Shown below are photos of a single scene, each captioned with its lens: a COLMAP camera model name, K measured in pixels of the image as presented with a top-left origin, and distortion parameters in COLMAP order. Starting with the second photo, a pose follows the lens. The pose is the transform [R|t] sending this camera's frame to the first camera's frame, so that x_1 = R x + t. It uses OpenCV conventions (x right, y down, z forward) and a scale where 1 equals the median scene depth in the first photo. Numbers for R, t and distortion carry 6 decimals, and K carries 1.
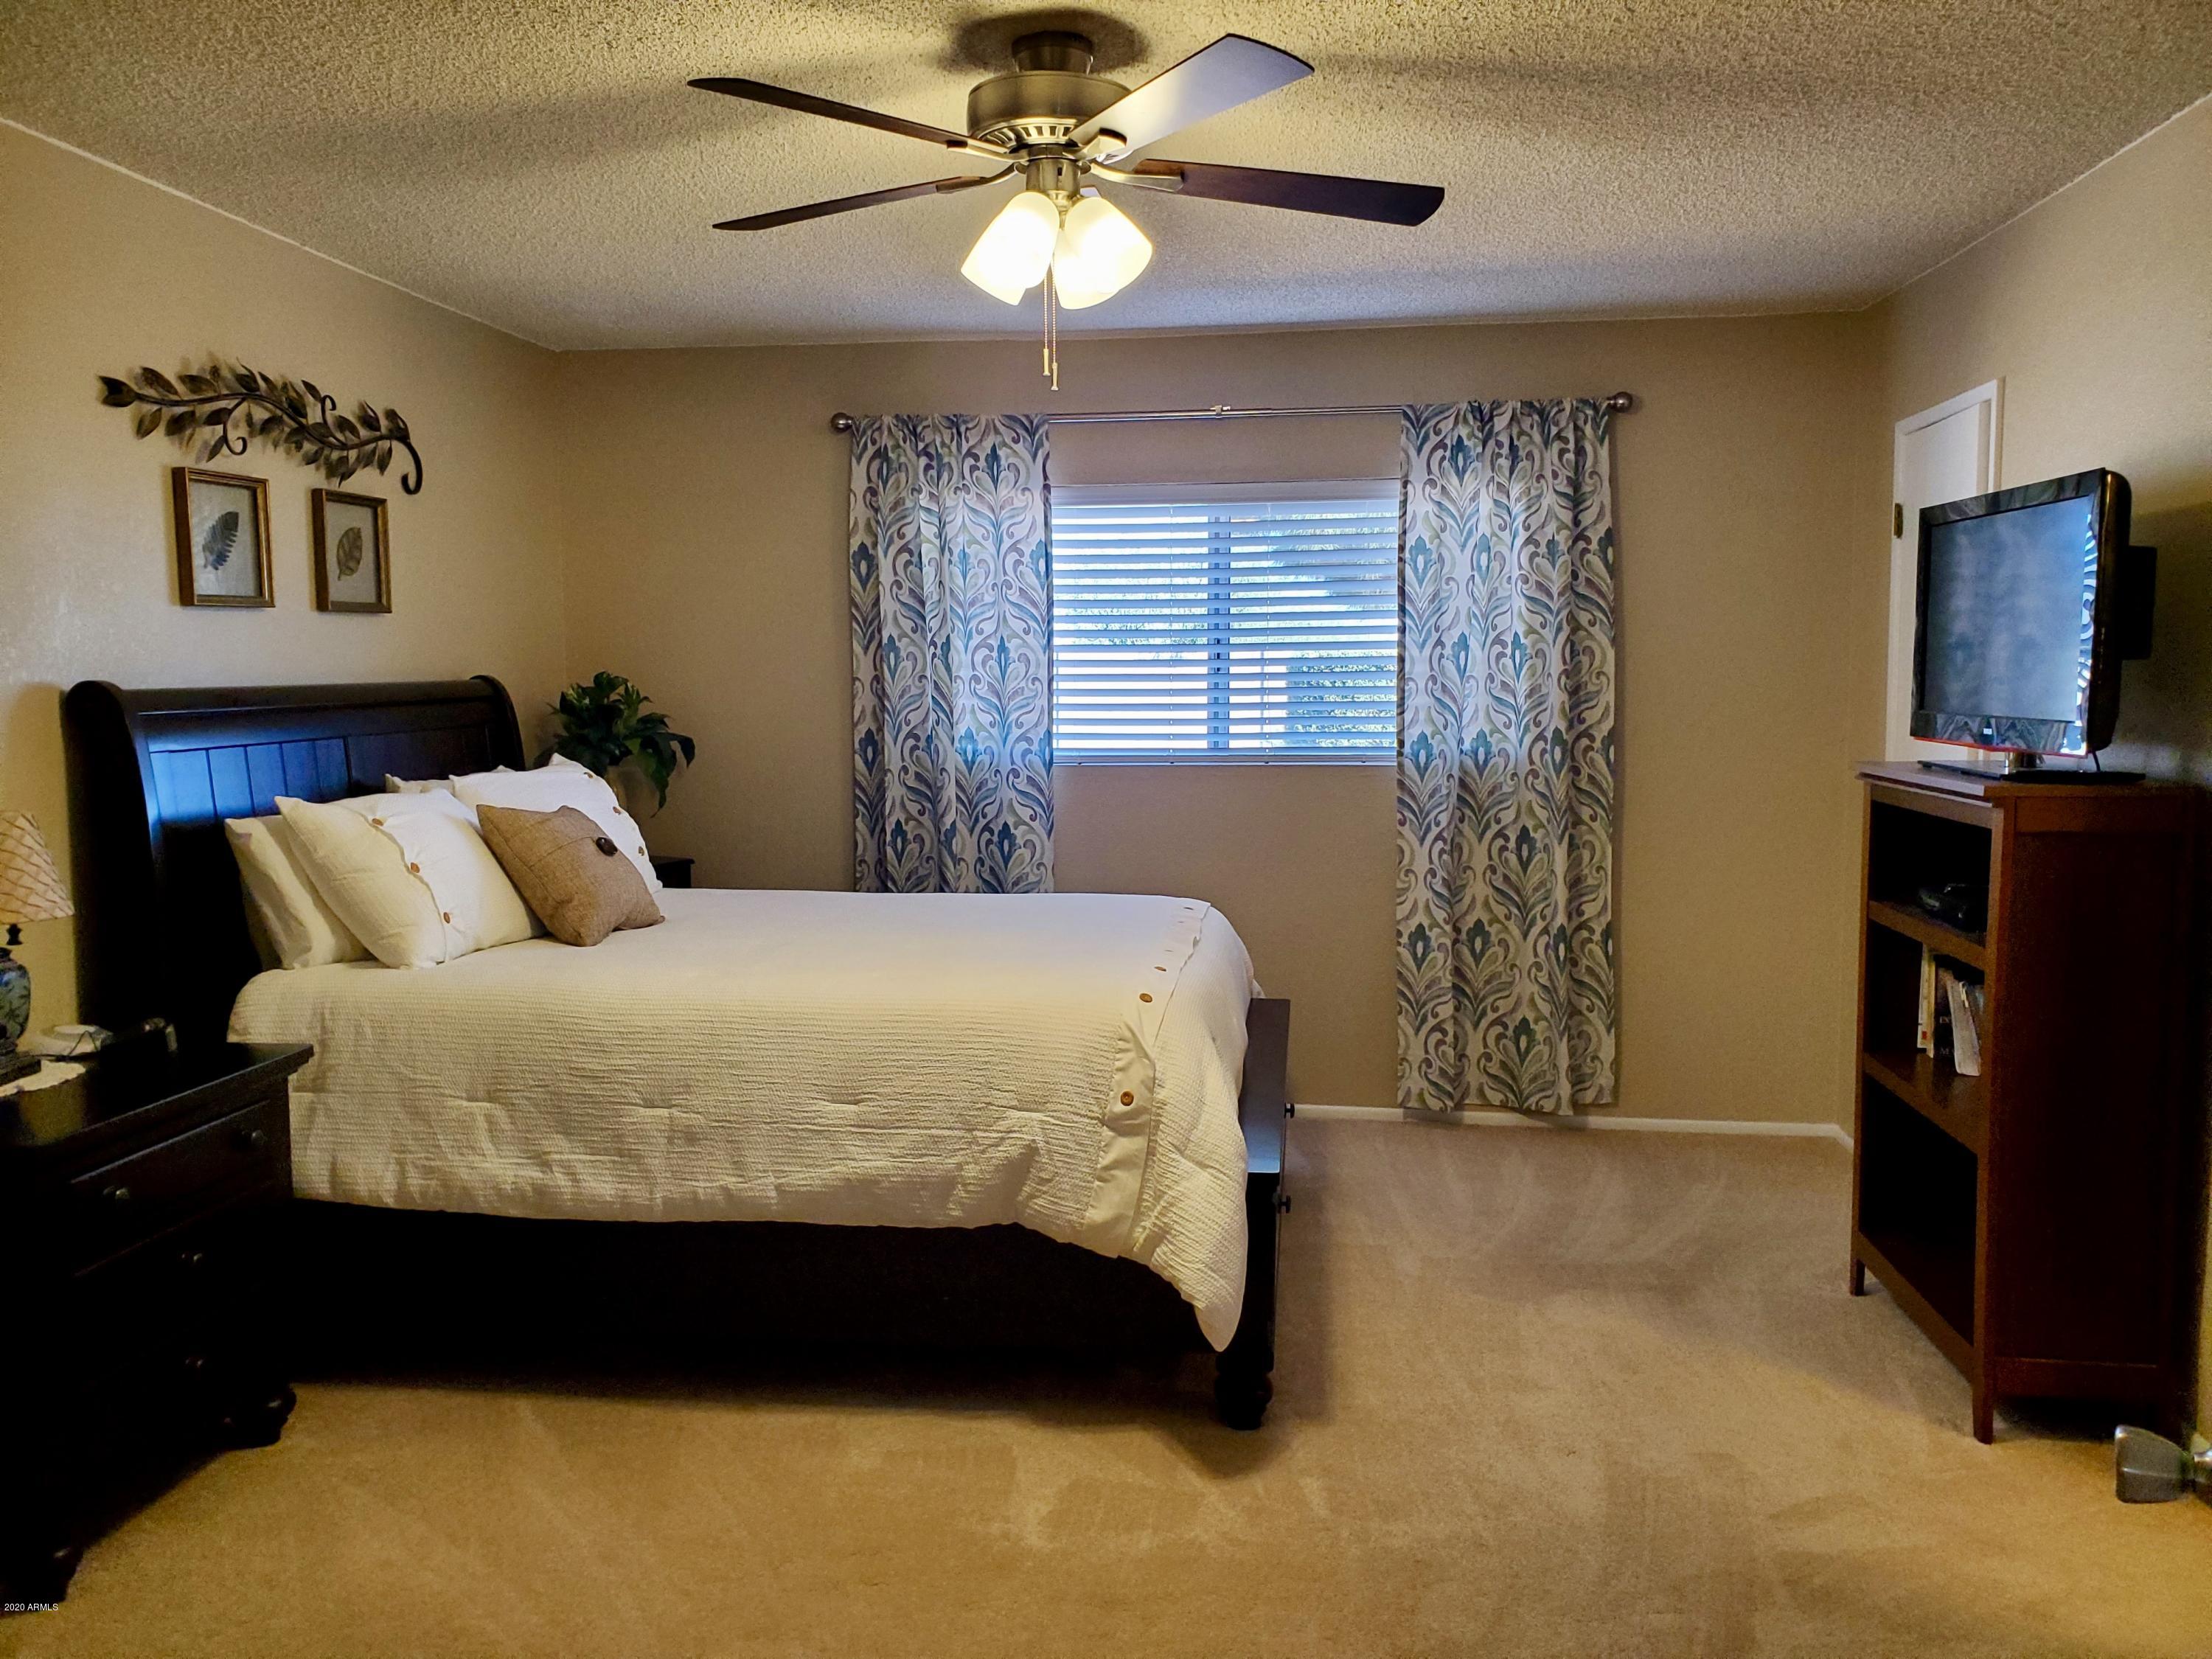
lens RADIAL K [[1735.1, 0, 1094.5], [0, 1735.1, 777.5], [0, 0, 1]] dist [0.051132, -0.063147]
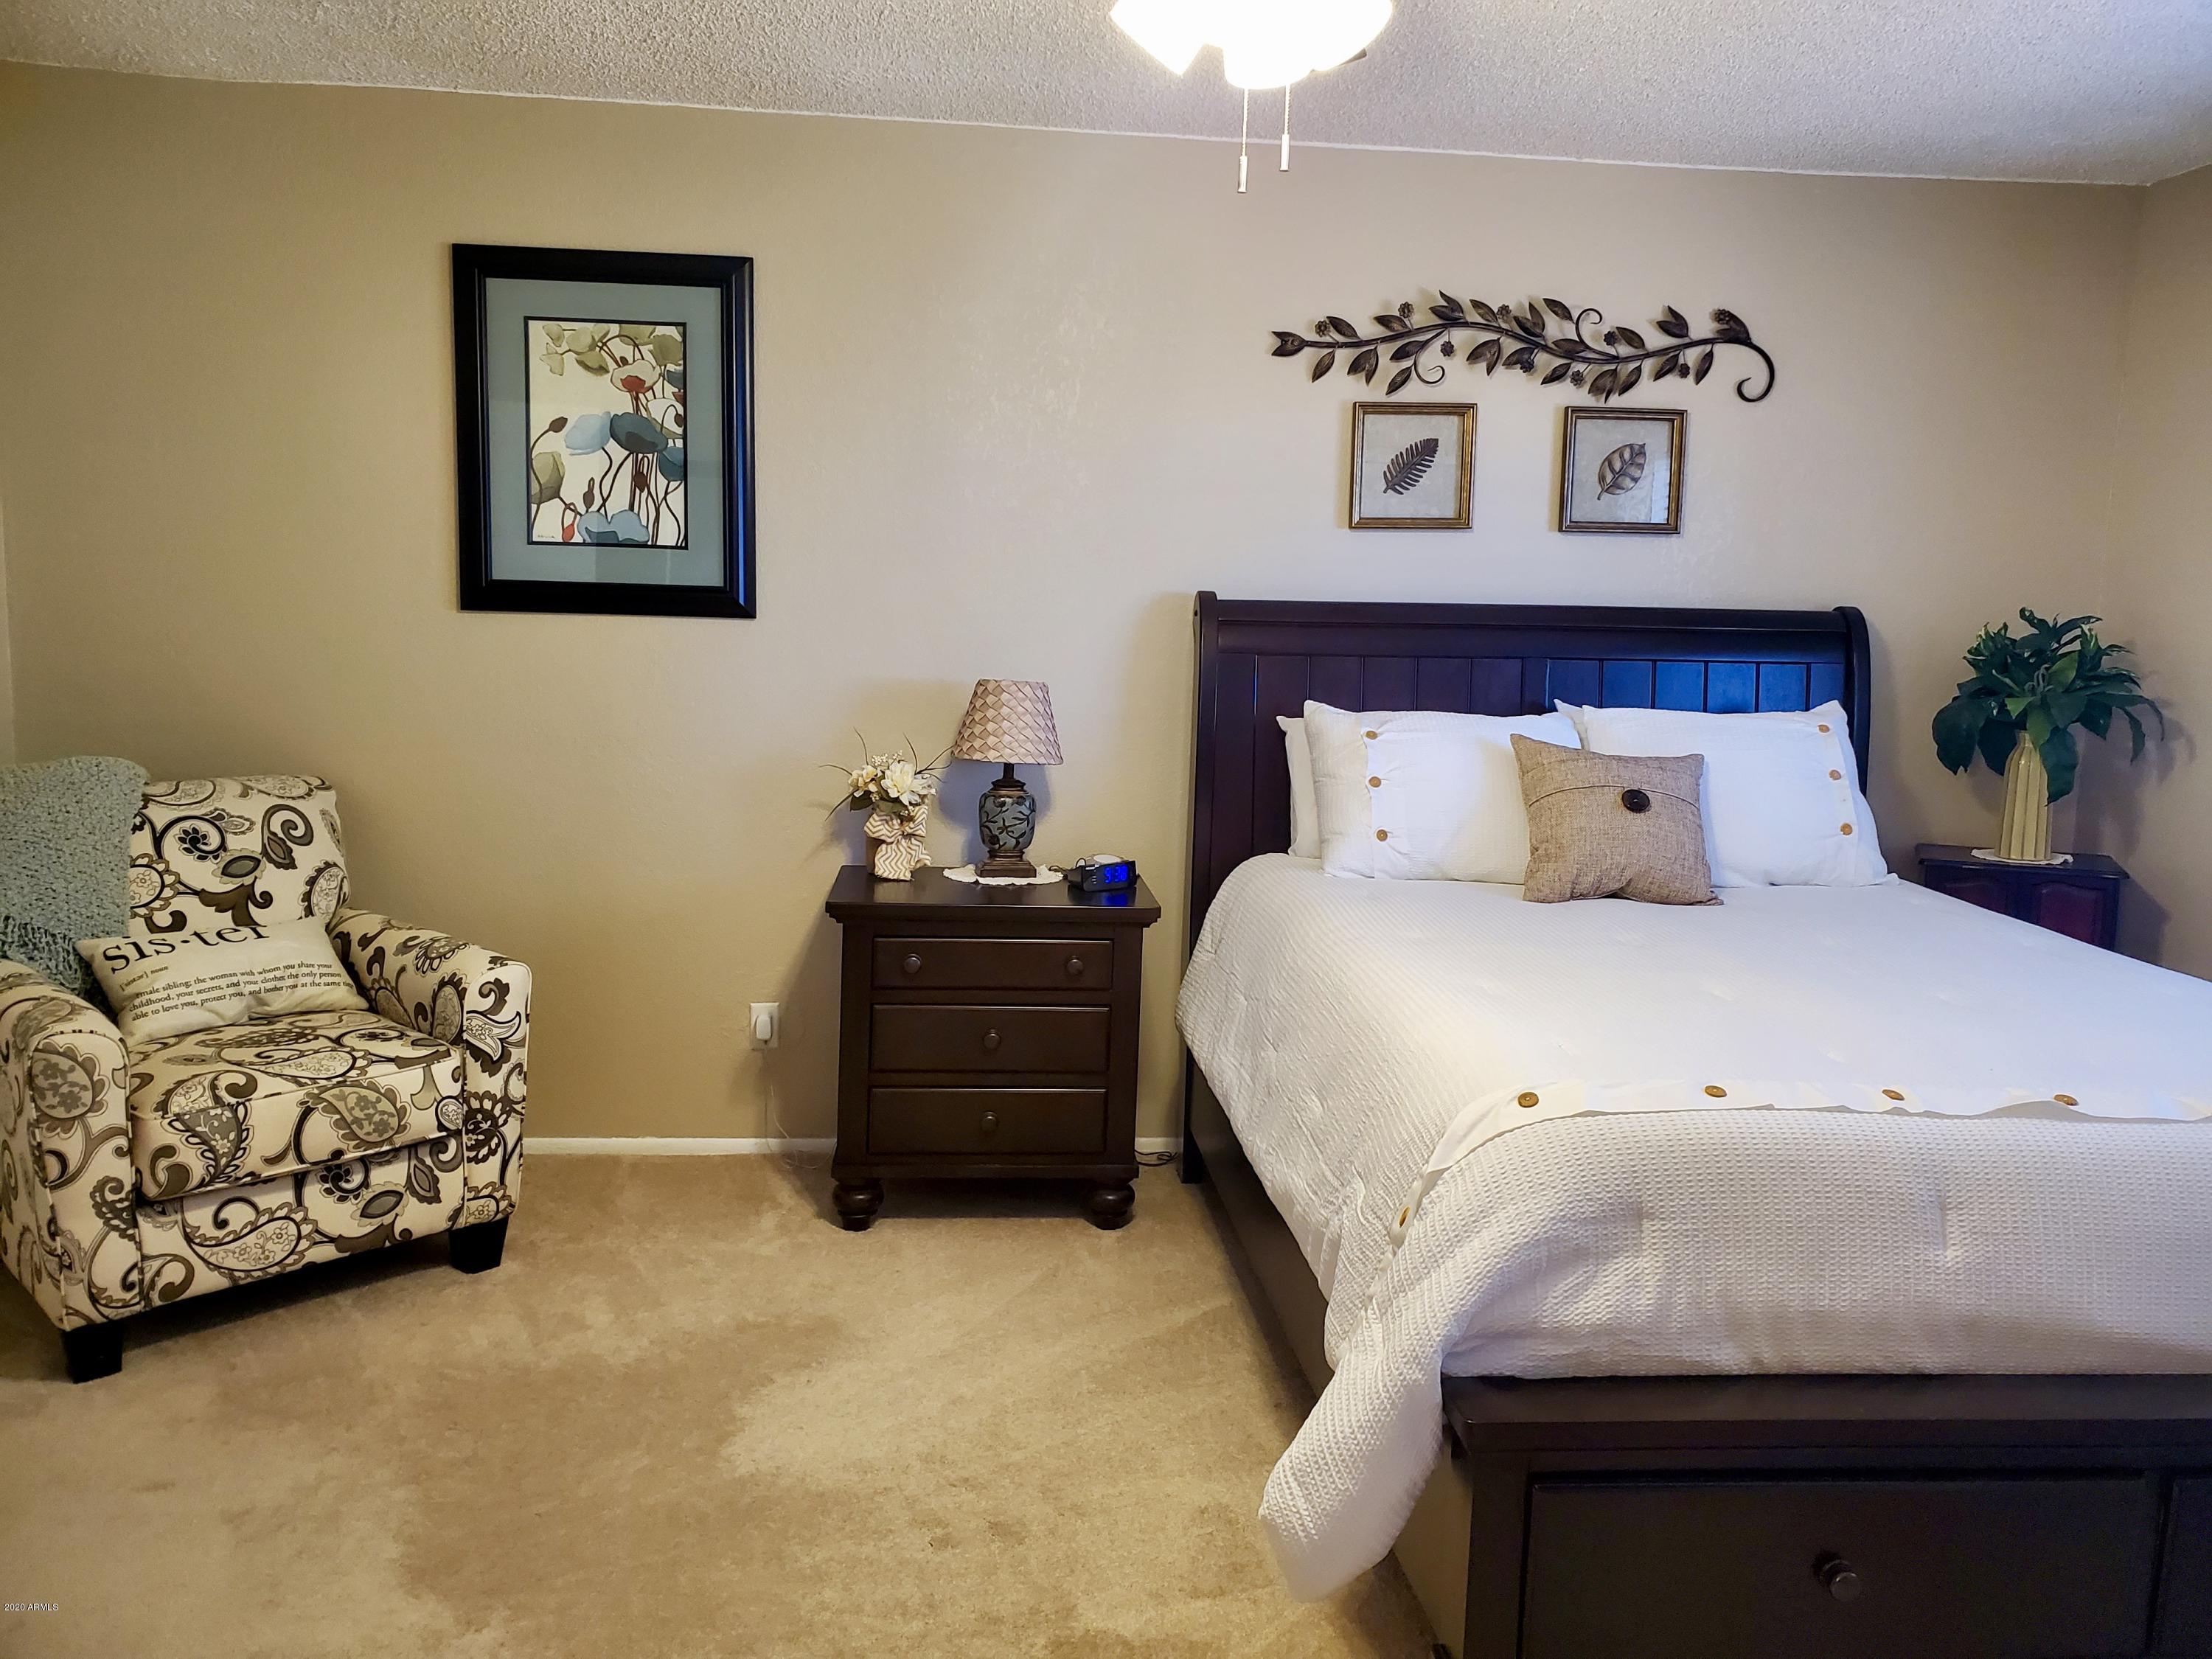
lens RADIAL K [[1735.1, 0, 1094.5], [0, 1735.1, 777.5], [0, 0, 1]] dist [0.051132, -0.063147]
pose [[0.208579, 0.126875, -0.969741, 0.498344], [-0.093491, 0.989595, 0.109364, -0.041715], [0.973527, 0.067851, 0.218270, 0.554221]]
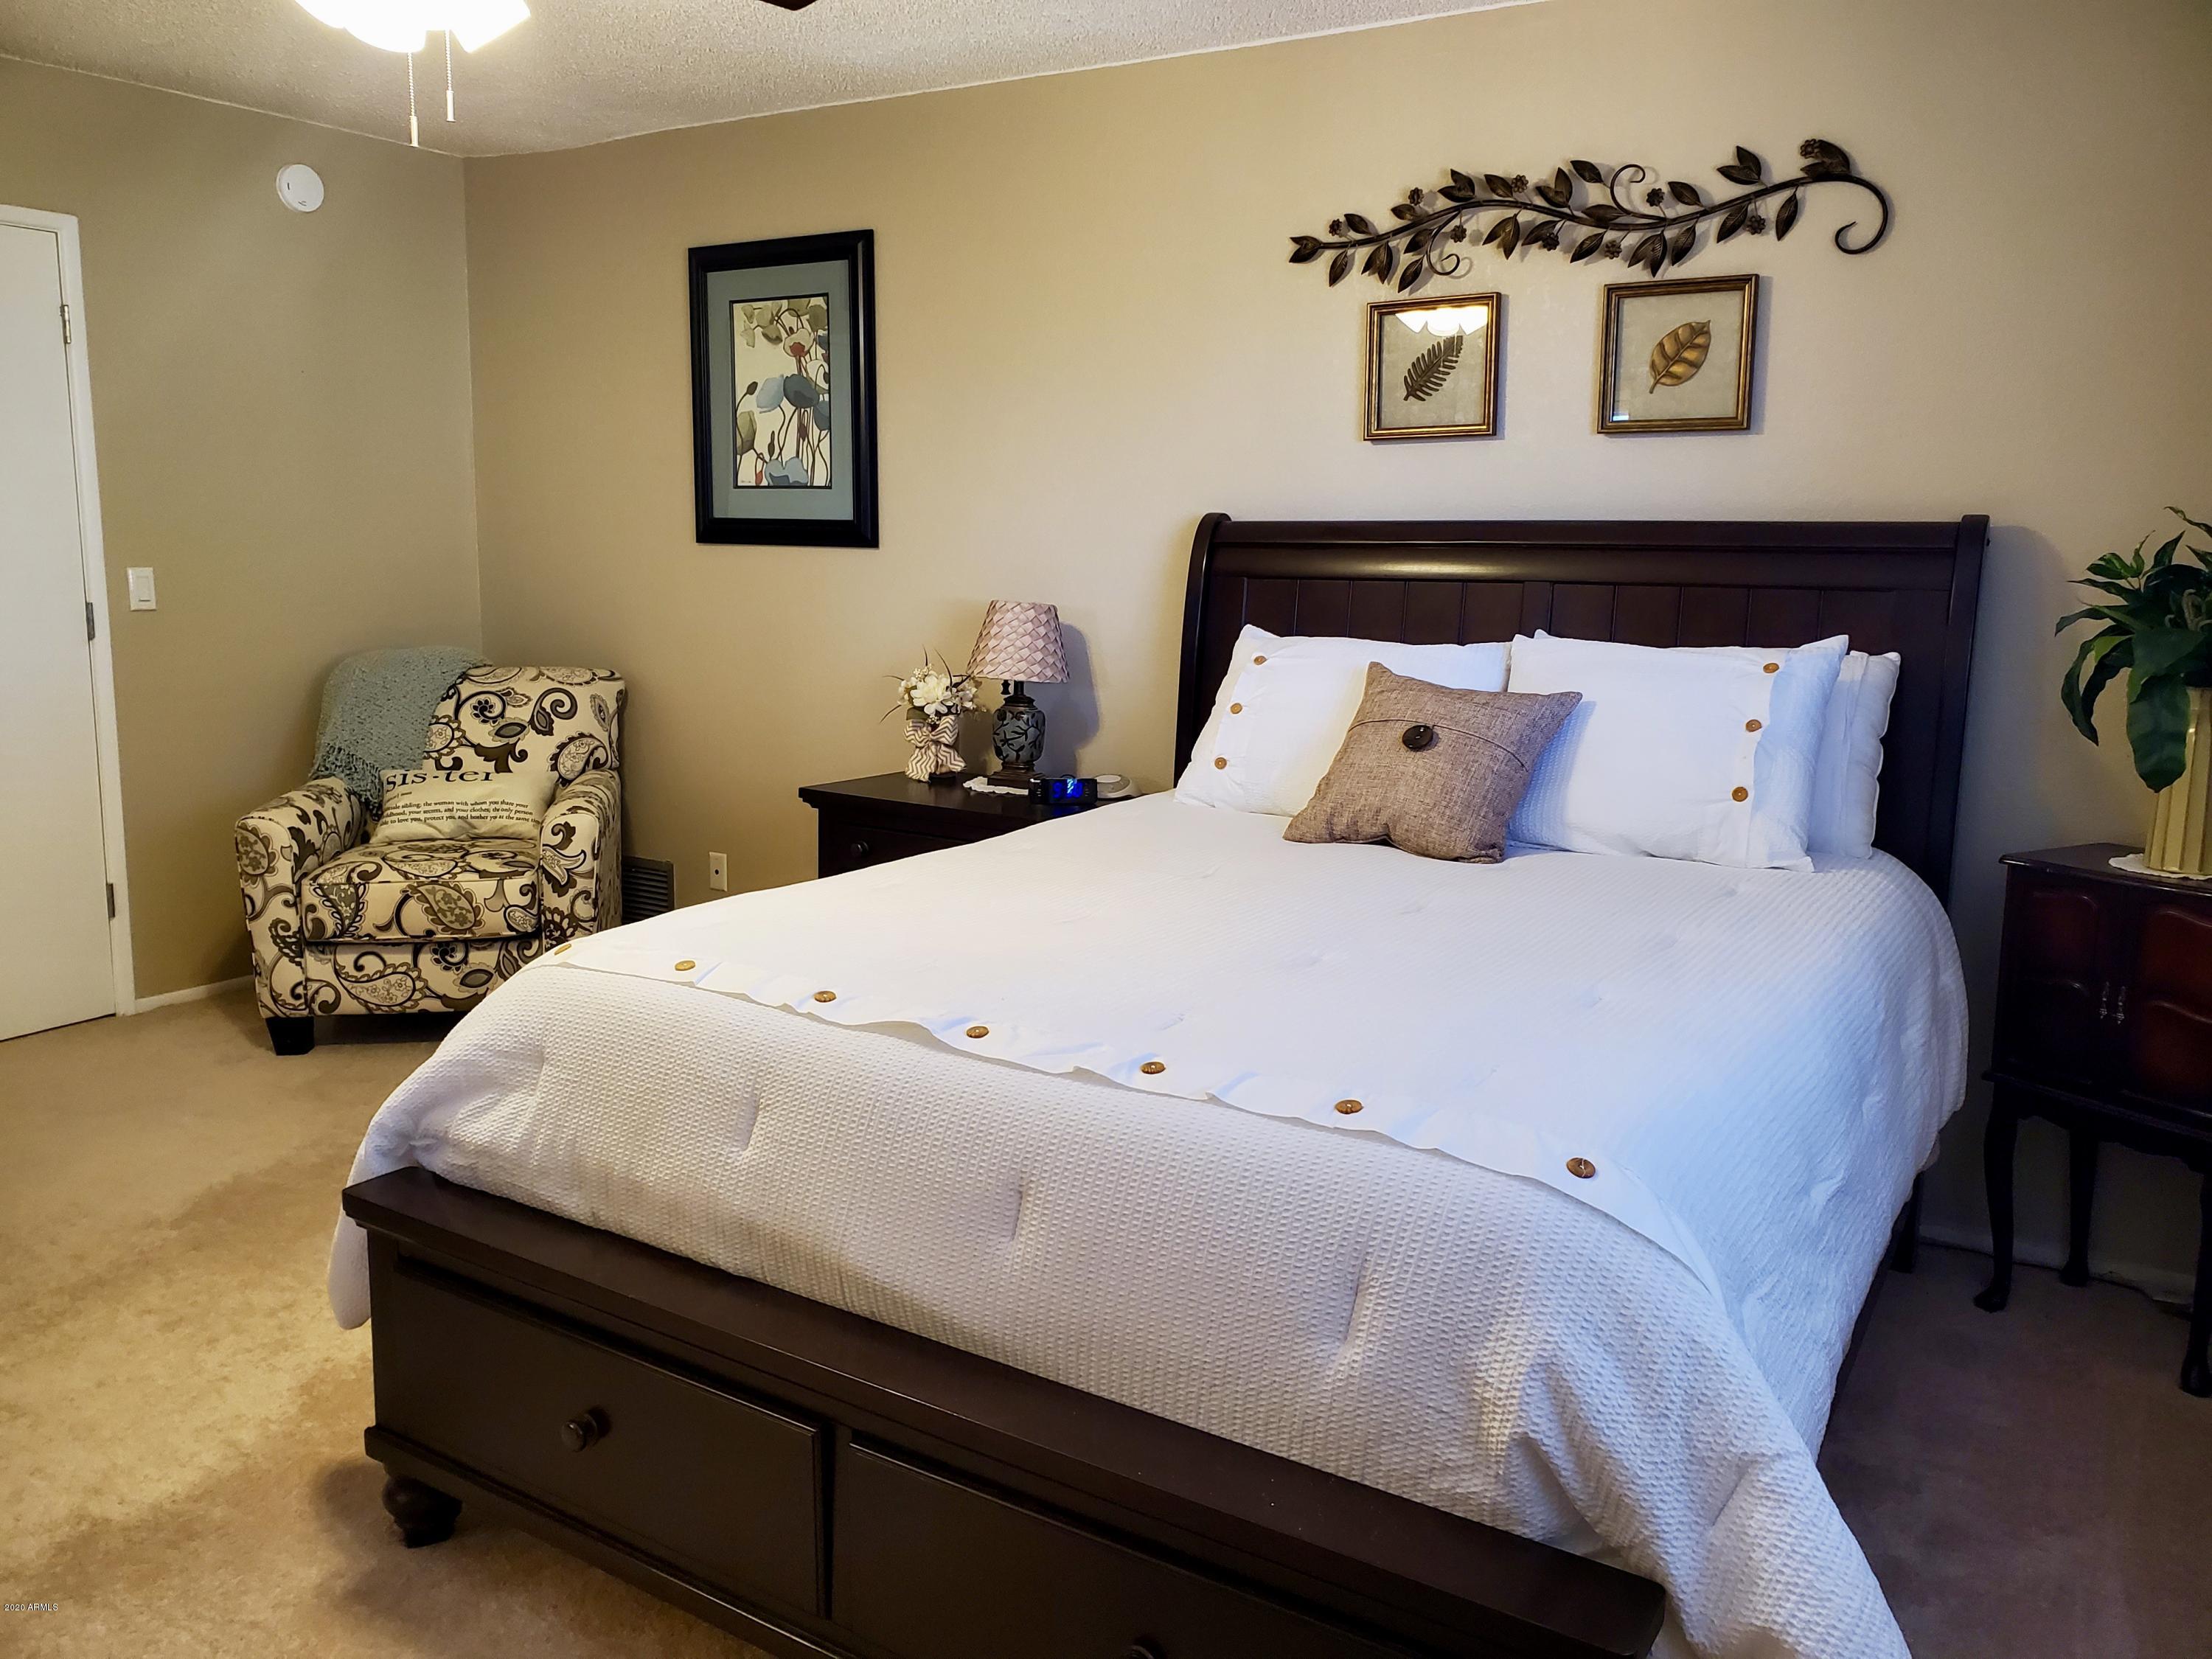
lens RADIAL K [[1701.4, 0, 1092.9], [0, 1701.4, 793.7], [0, 0, 1]] dist [0.091479, -0.179945]
pose [[-0.431310, 0.139293, -0.891386, 0.442065], [-0.068771, 0.980059, 0.186426, -0.065052], [0.899579, 0.141709, -0.413130, 1.186467]]
